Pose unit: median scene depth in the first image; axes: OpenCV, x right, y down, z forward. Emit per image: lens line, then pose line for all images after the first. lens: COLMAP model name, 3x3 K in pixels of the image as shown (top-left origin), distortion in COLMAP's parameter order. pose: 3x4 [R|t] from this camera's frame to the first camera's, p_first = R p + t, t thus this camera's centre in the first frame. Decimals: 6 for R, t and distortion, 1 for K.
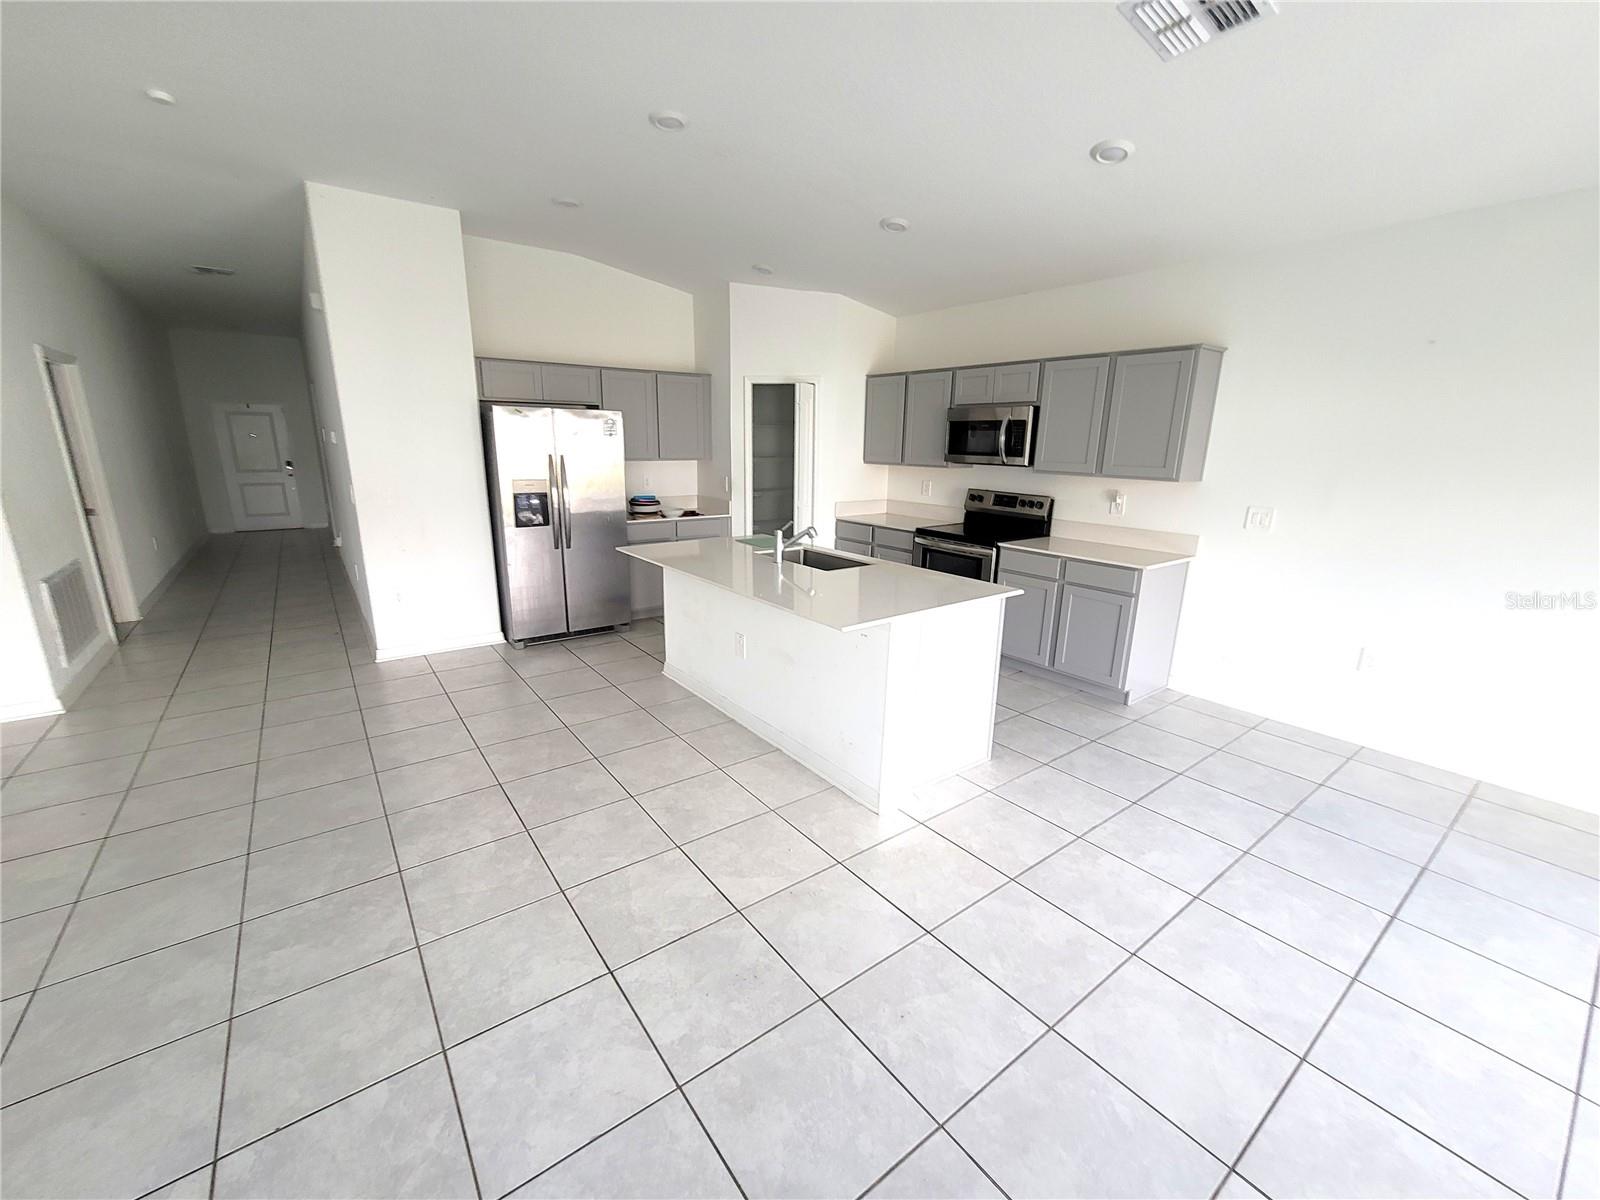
lens RADIAL K [[650.2, 0, 799.7], [0, 650.2, 613.2], [0, 0, 1]] dist [0.002245, -0.000523]
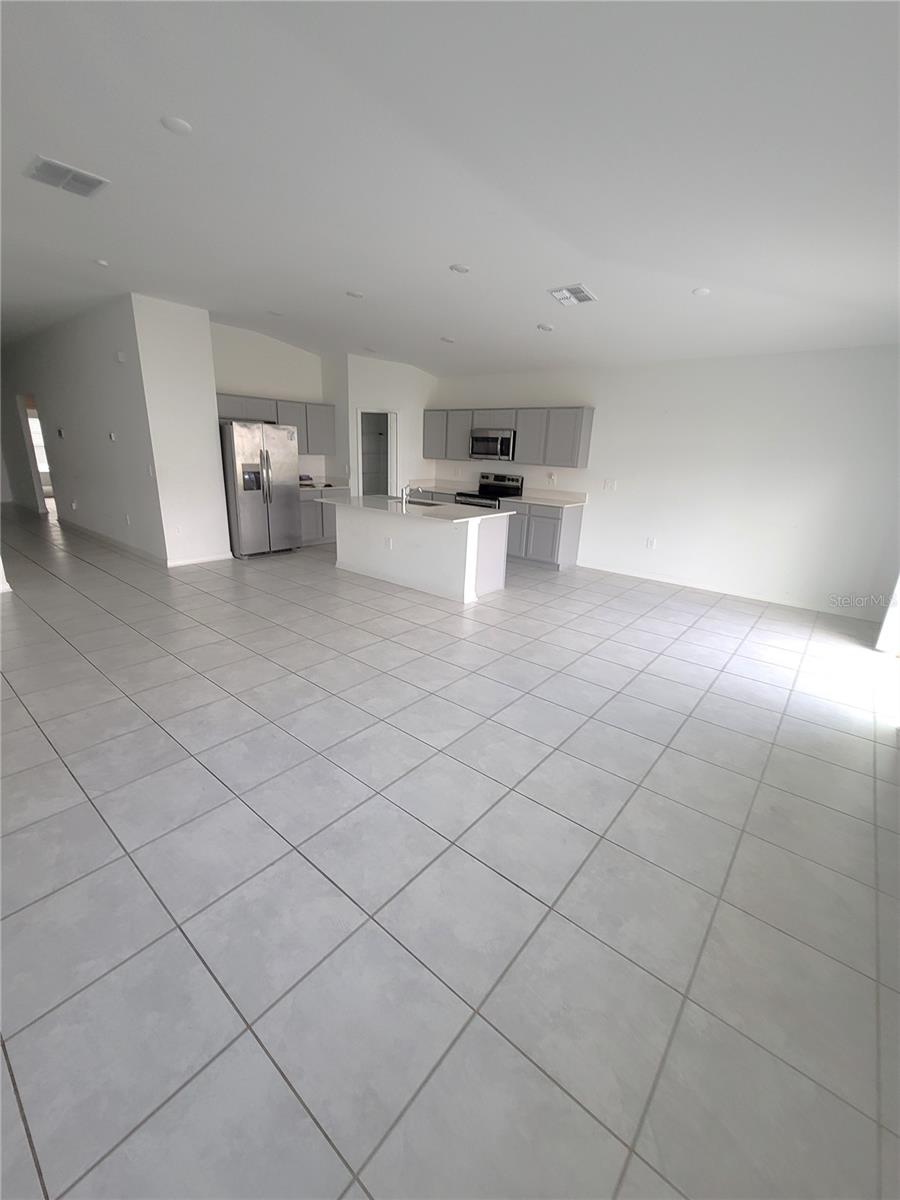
lens RADIAL K [[487.6, 0, 445.6], [0, 487.6, 597.5], [0, 0, 1]] dist [0.002245, -0.000523]
pose [[0.972214, -0.048334, 0.229048, -0.207019], [0.038608, 0.998160, 0.046759, 0.115794], [-0.230887, -0.036616, 0.972291, -0.428048]]
